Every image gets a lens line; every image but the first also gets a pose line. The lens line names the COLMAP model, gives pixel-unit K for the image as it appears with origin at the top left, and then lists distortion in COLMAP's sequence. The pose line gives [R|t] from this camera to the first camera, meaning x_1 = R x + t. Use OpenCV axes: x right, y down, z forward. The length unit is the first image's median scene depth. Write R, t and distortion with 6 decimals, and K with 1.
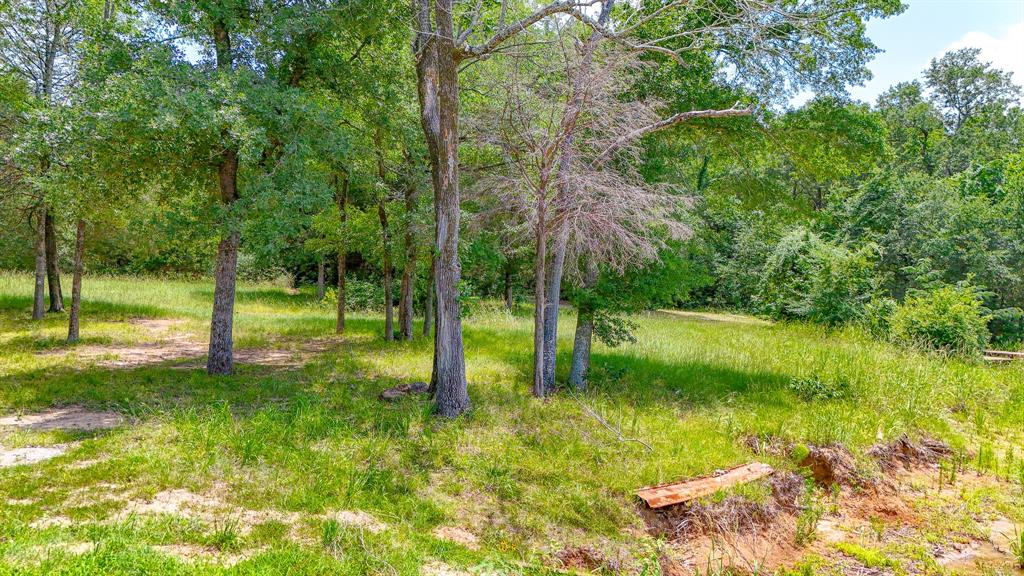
lens RADIAL K [[814.3, 0, 512.0], [0, 814.3, 288.0], [0, 0, 1]] dist [0.042618, -0.007820]
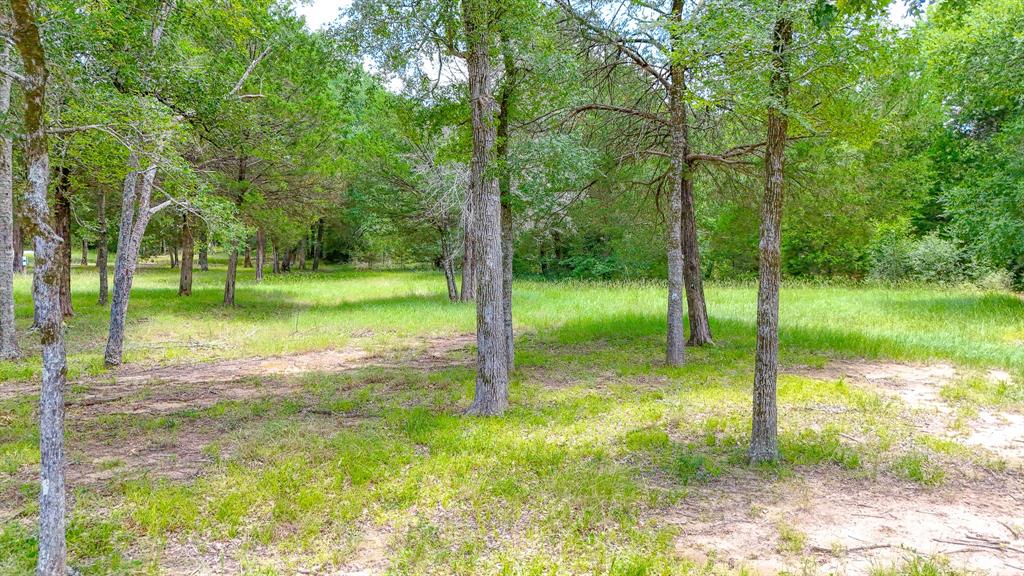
lens RADIAL K [[774.7, 0, 511.0], [0, 774.7, 284.9], [0, 0, 1]] dist [0.084186, -0.076479]
pose [[0.752677, -0.034950, -0.657461, -0.494465], [0.027988, 0.999386, -0.021085, -0.009796], [0.657795, -0.002531, 0.753193, 0.847232]]
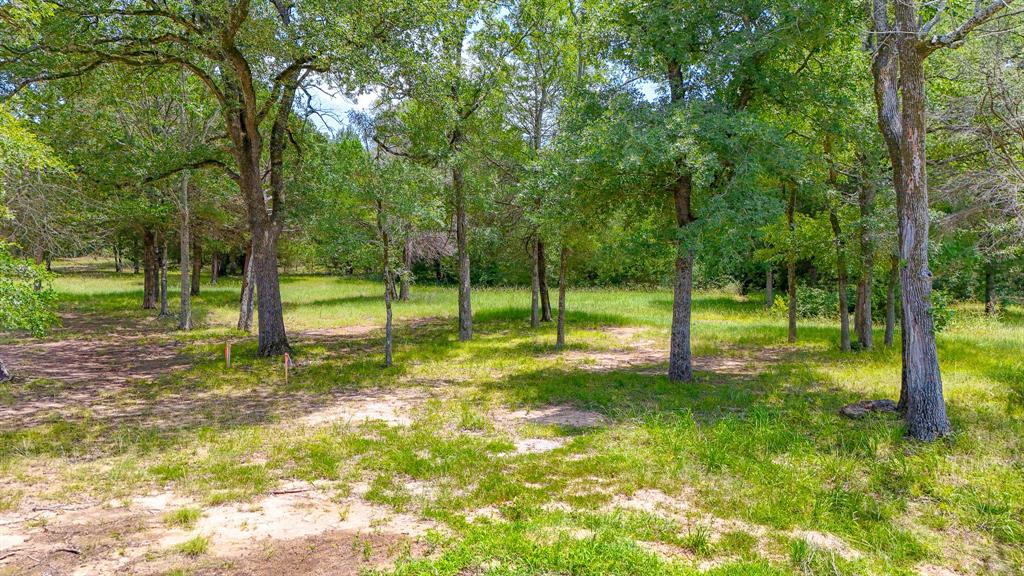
lens RADIAL K [[774.7, 0, 511.0], [0, 774.7, 284.9], [0, 0, 1]] dist [0.084186, -0.076479]
pose [[0.854021, -0.030109, -0.519366, -0.006467], [0.025018, 0.999546, -0.016808, -0.011189], [0.519636, 0.001361, 0.854387, -0.004134]]
